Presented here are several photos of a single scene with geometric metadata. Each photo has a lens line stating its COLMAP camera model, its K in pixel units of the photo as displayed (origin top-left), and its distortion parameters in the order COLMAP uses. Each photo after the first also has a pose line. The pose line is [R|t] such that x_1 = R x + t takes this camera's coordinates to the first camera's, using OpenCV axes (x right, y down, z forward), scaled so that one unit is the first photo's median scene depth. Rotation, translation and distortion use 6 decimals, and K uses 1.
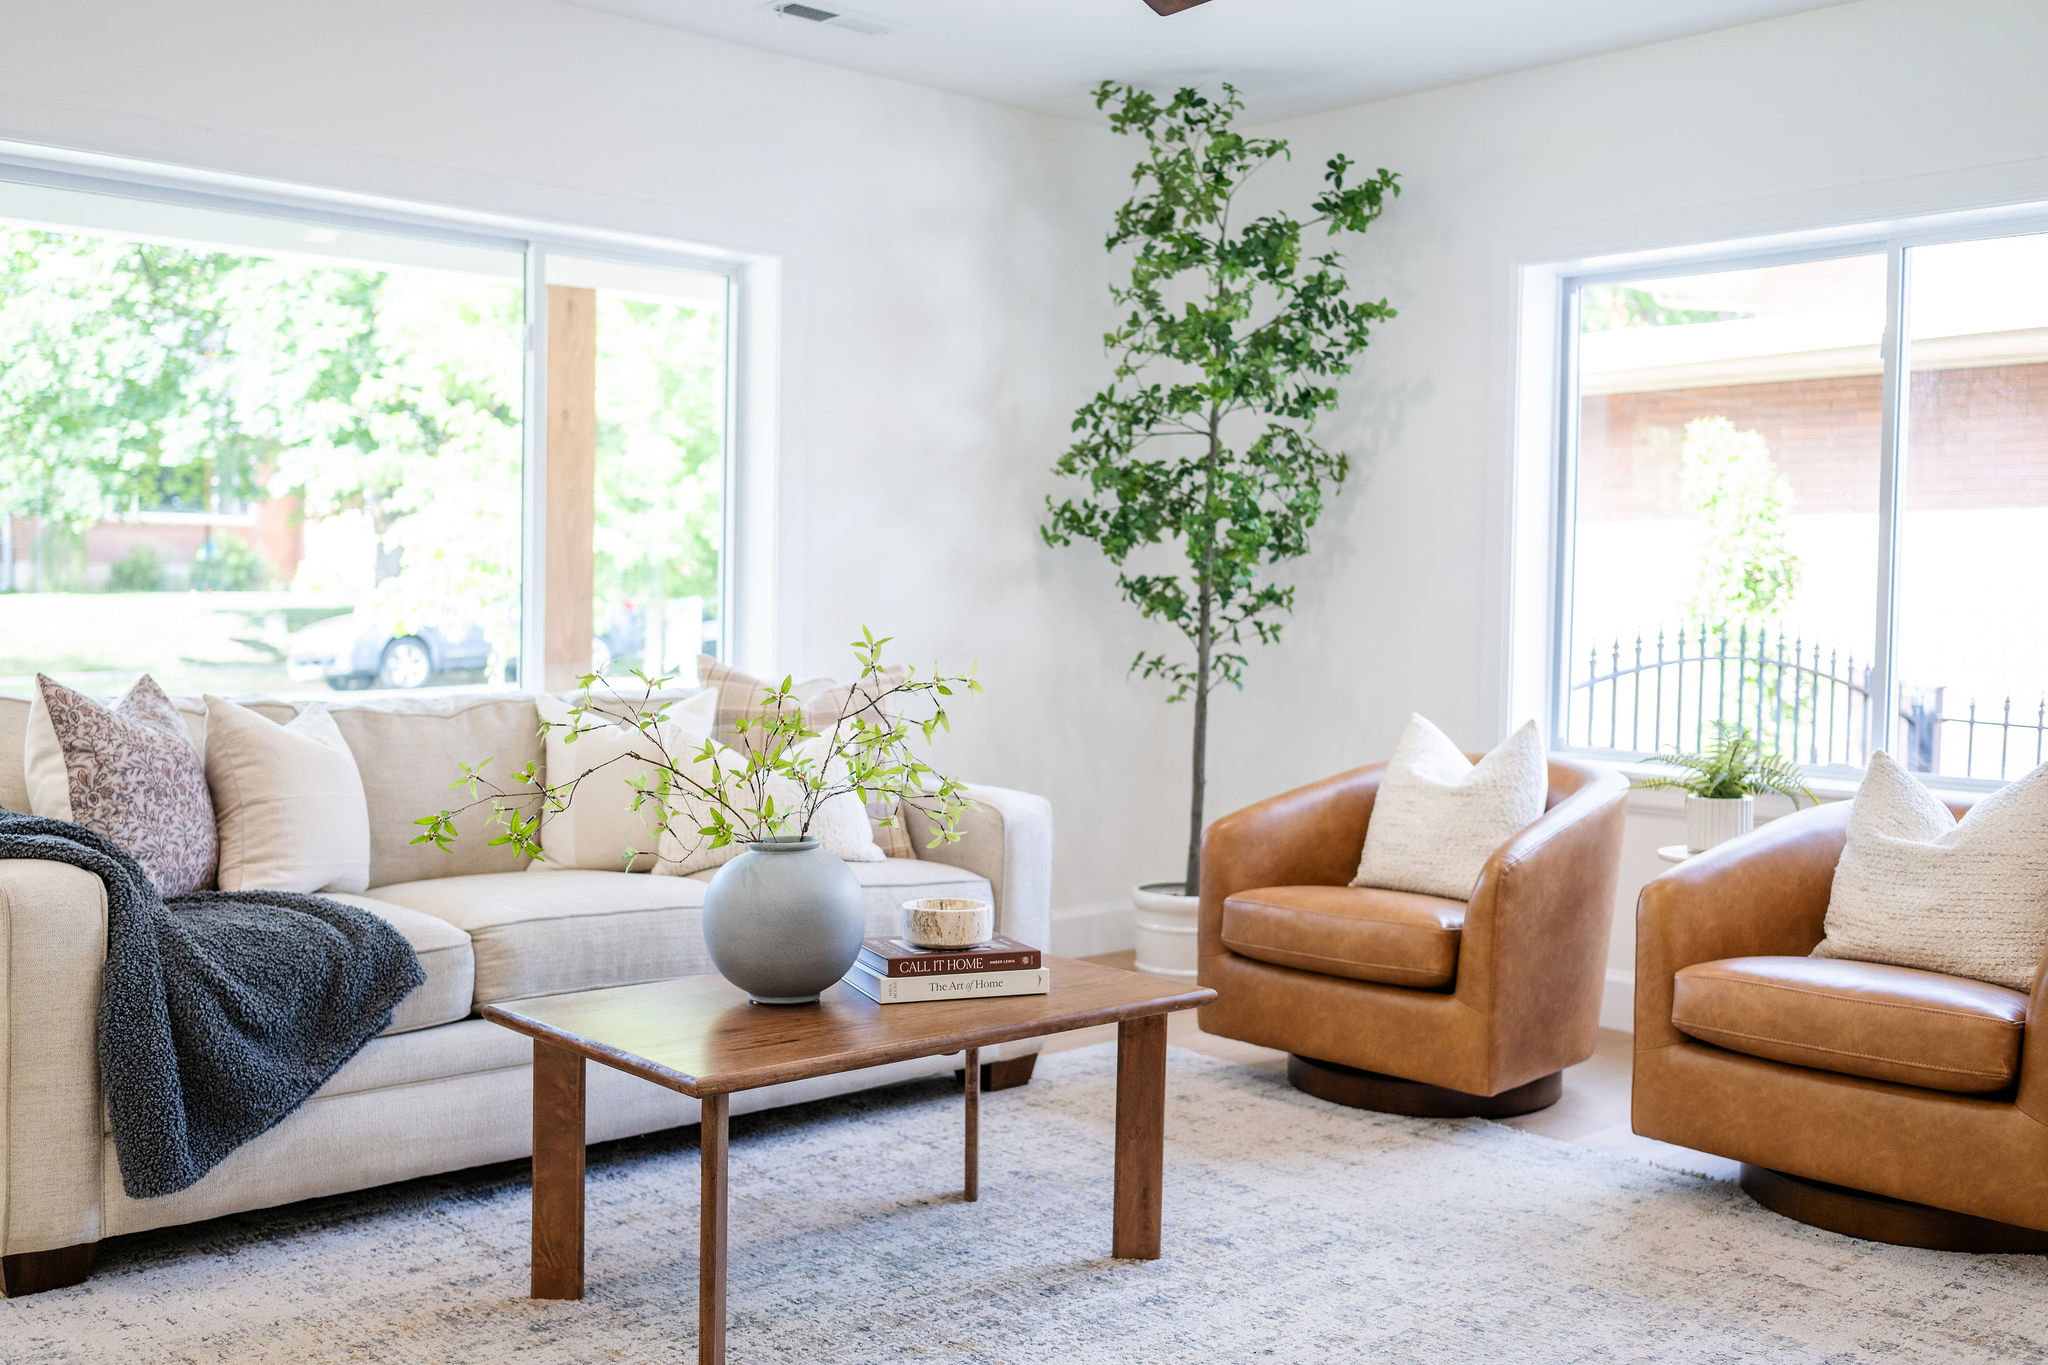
lens RADIAL K [[2031.2, 0, 1024.0], [0, 2031.2, 682.5], [0, 0, 1]] dist [-0.013885, 0.033051]
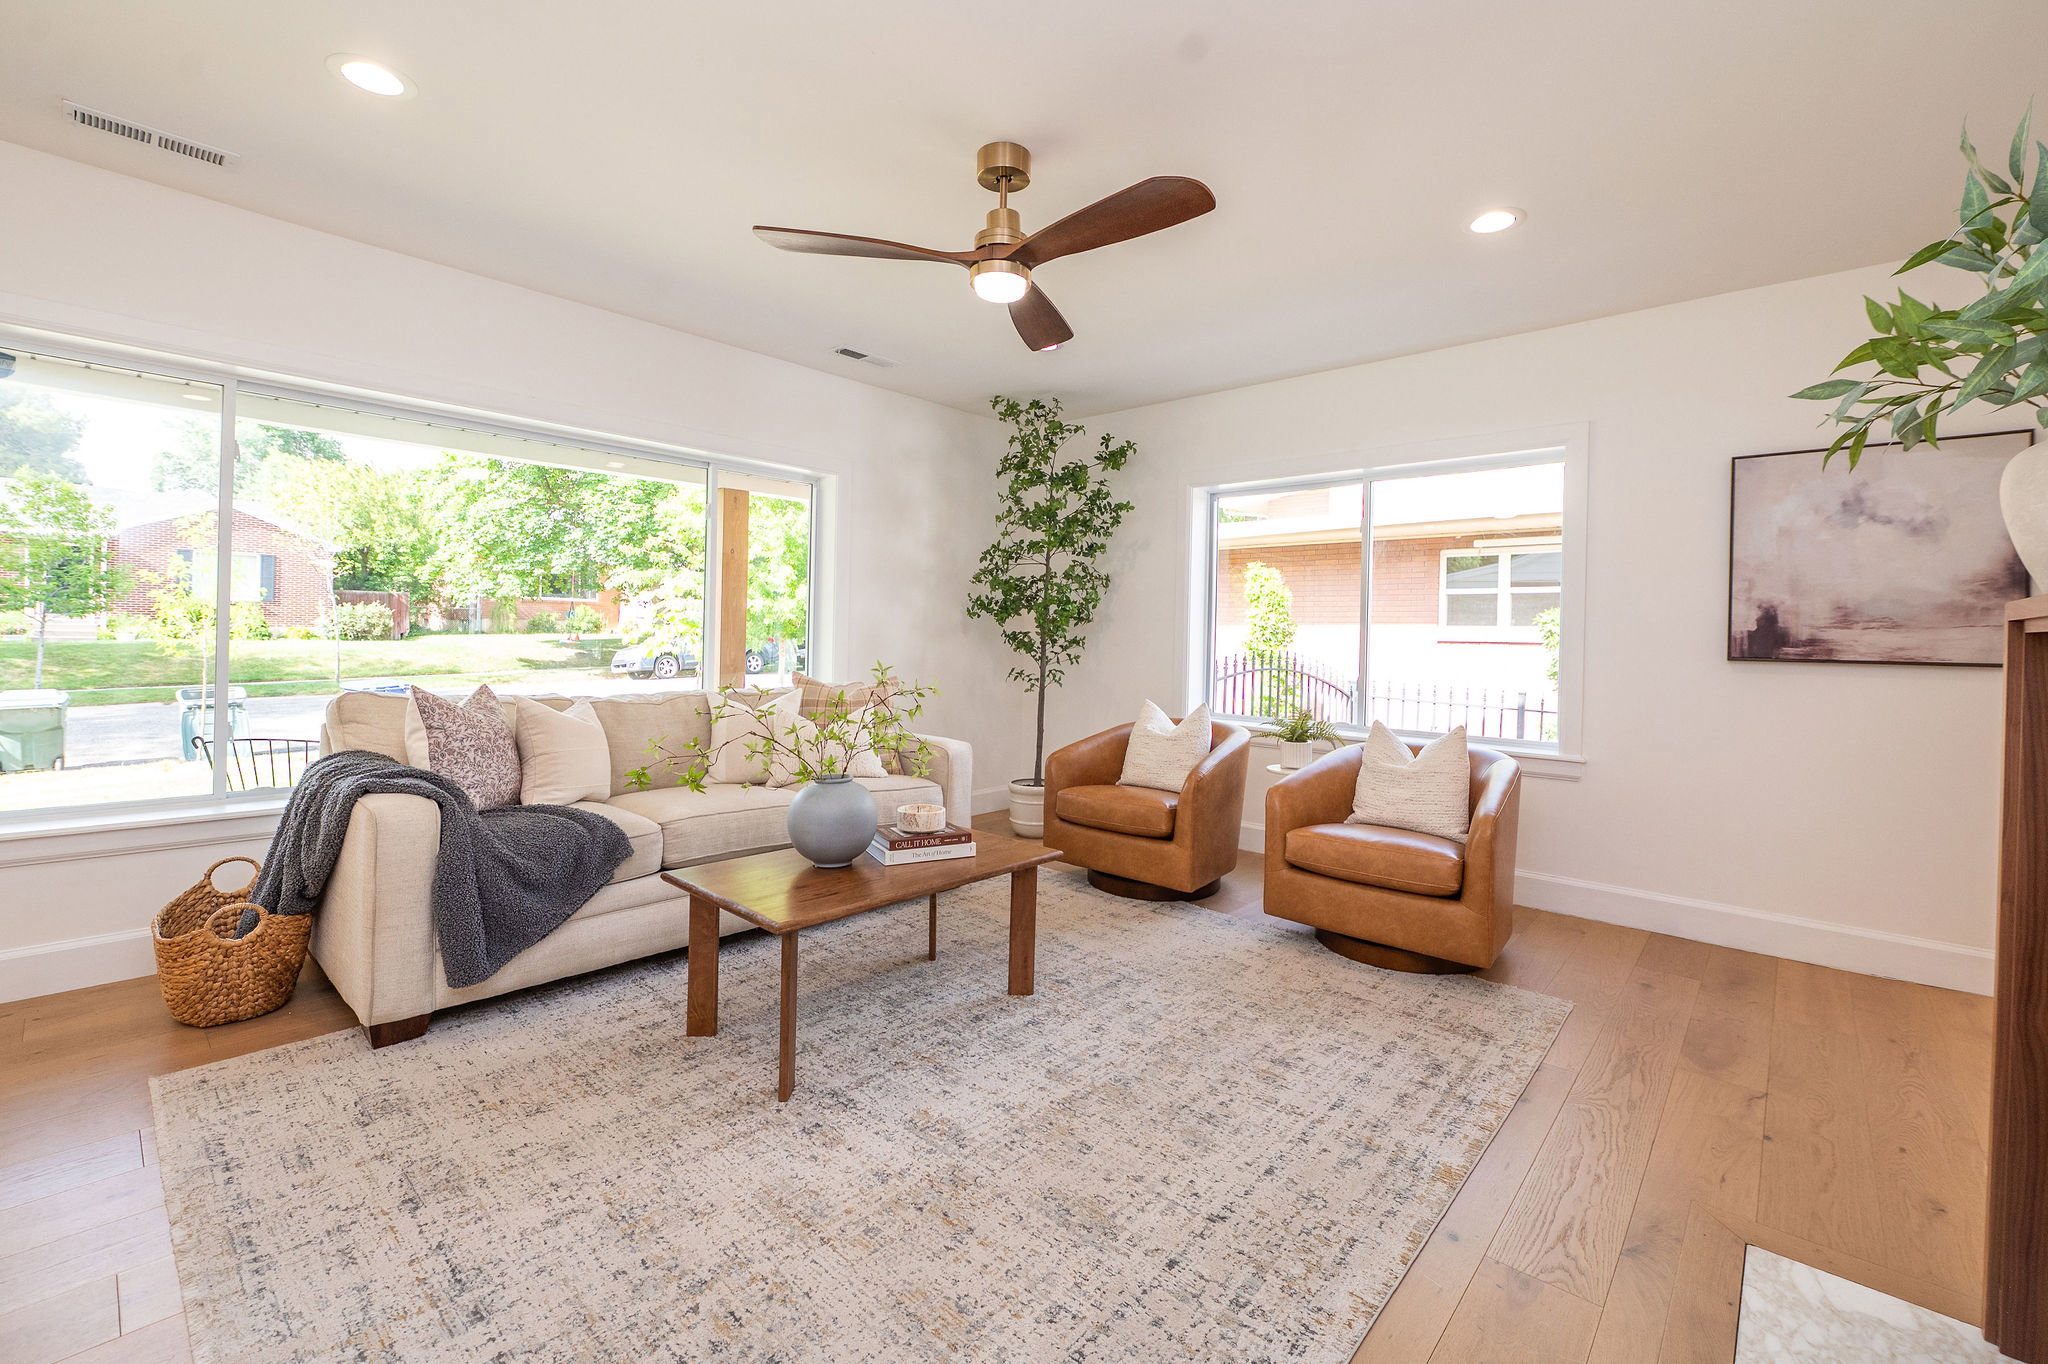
lens RADIAL K [[859.6, 0, 1031.4], [0, 859.6, 639.7], [0, 0, 1]] dist [-0.000602, -0.000226]
pose [[0.995312, 0.005020, 0.096588, -0.013019], [-0.001367, 0.999283, -0.037846, -0.015784], [-0.096709, 0.037537, 0.994605, 0.176332]]
